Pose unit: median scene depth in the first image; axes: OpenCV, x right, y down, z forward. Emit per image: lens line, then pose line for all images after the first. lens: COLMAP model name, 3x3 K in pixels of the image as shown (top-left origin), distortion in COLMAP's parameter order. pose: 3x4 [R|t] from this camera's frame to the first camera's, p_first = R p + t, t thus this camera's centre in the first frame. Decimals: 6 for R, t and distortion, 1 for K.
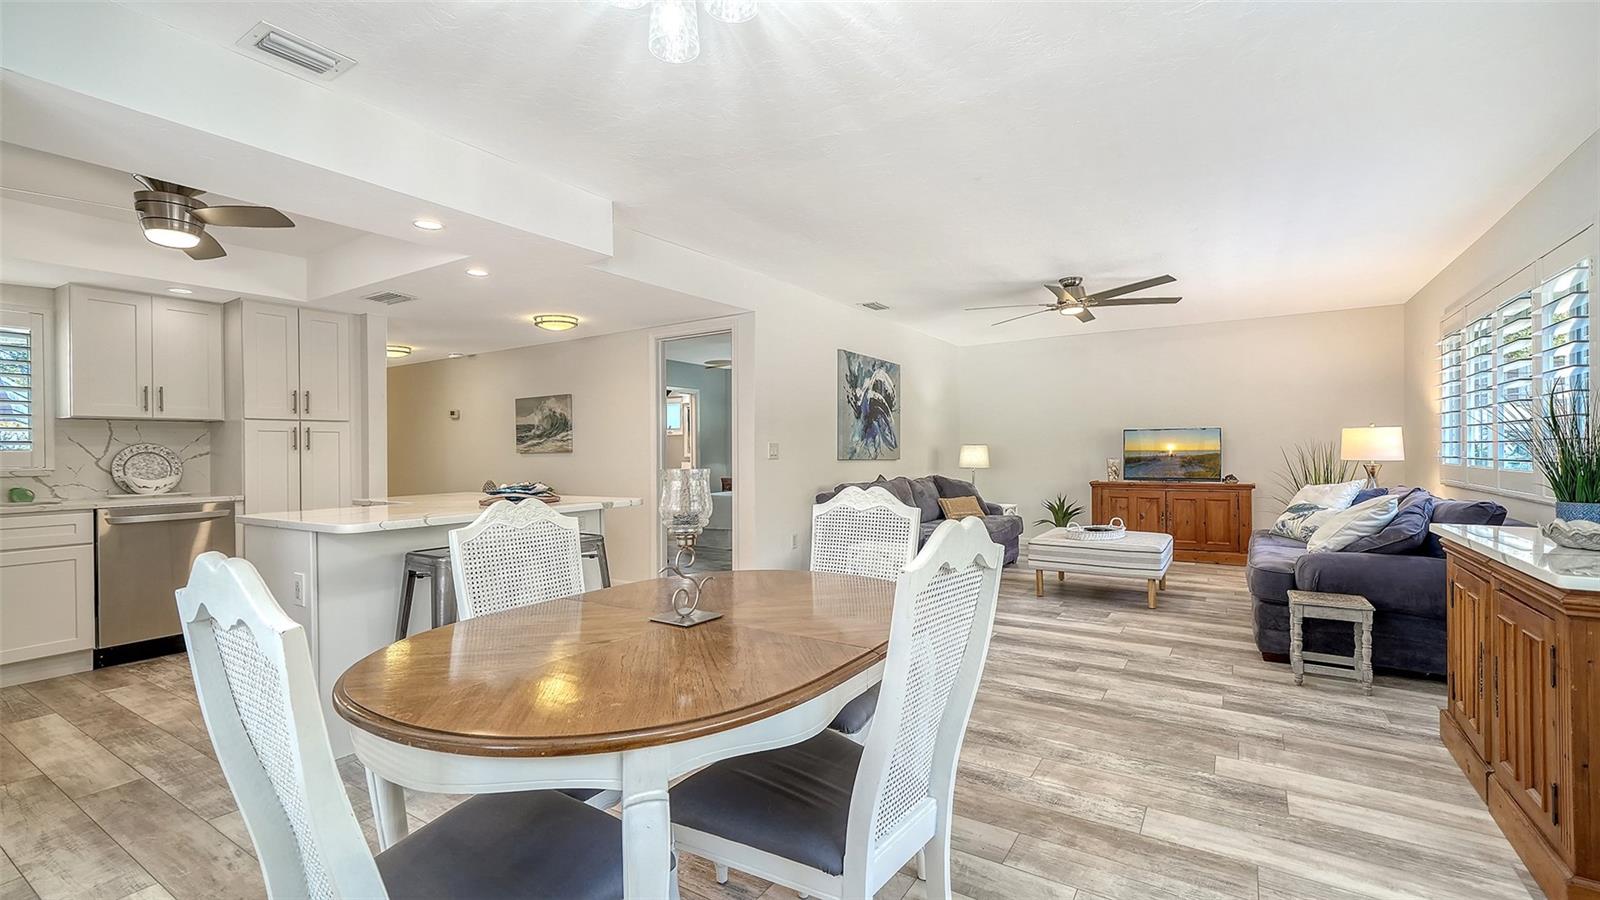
lens RADIAL K [[696.3, 0, 784.7], [0, 696.3, 420.4], [0, 0, 1]] dist [0.003474, -0.000064]
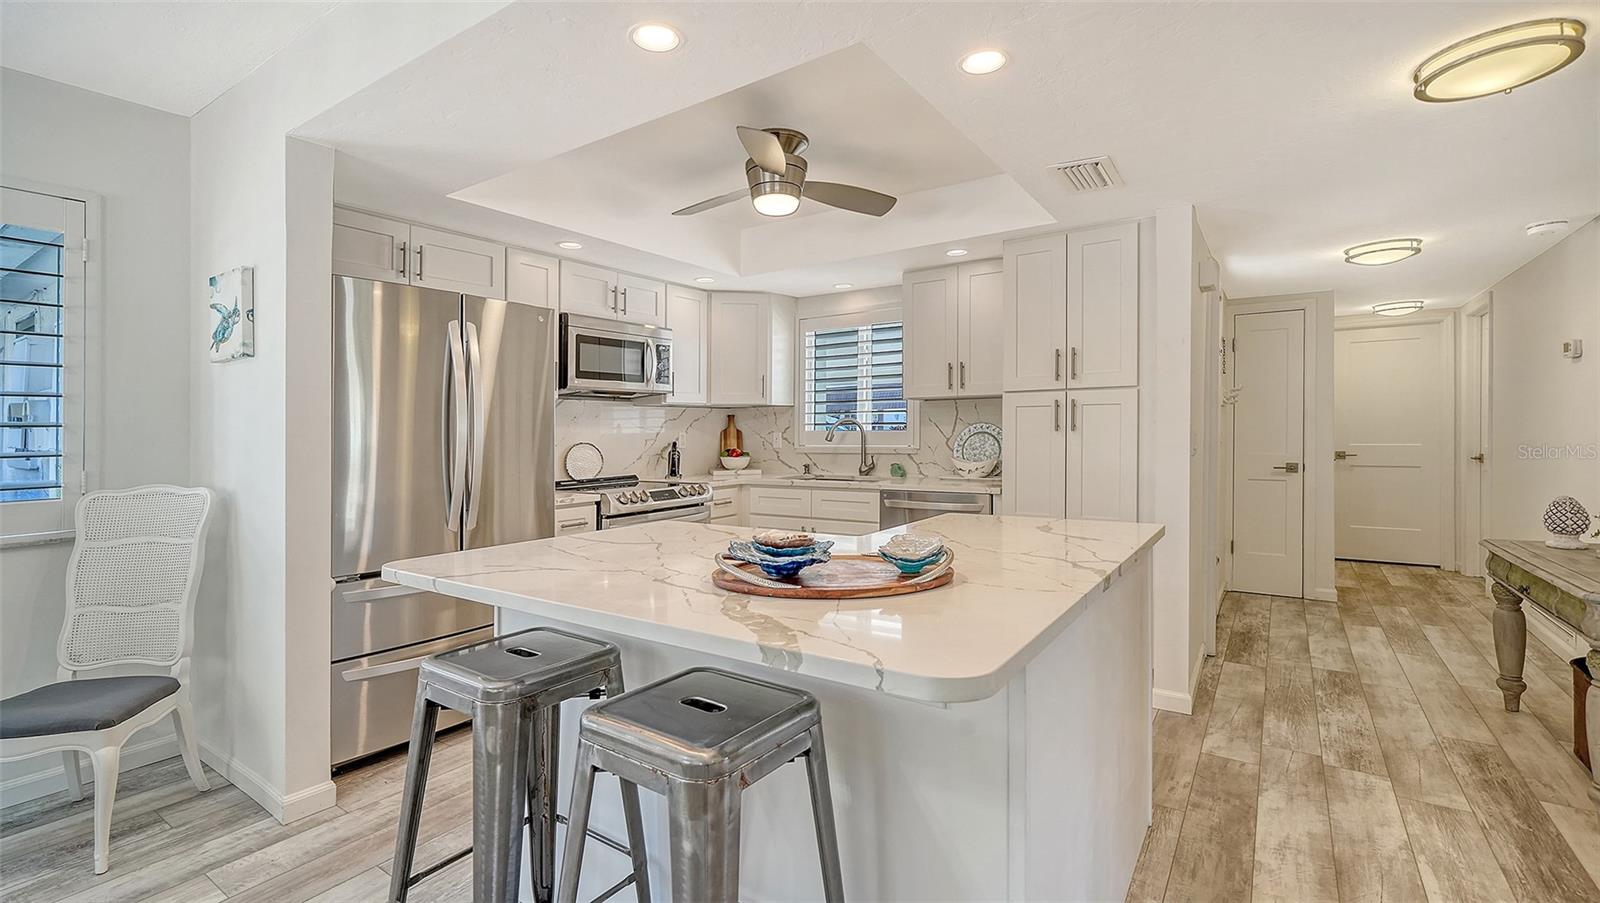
lens RADIAL K [[696.3, 0, 784.7], [0, 696.3, 421.9], [0, 0, 1]] dist [0.003474, -0.000064]
pose [[-0.011641, -0.000824, -0.999932, 0.043433], [0.051871, 0.998653, -0.001427, 0.034832], [0.998586, -0.051884, -0.011583, 1.340932]]
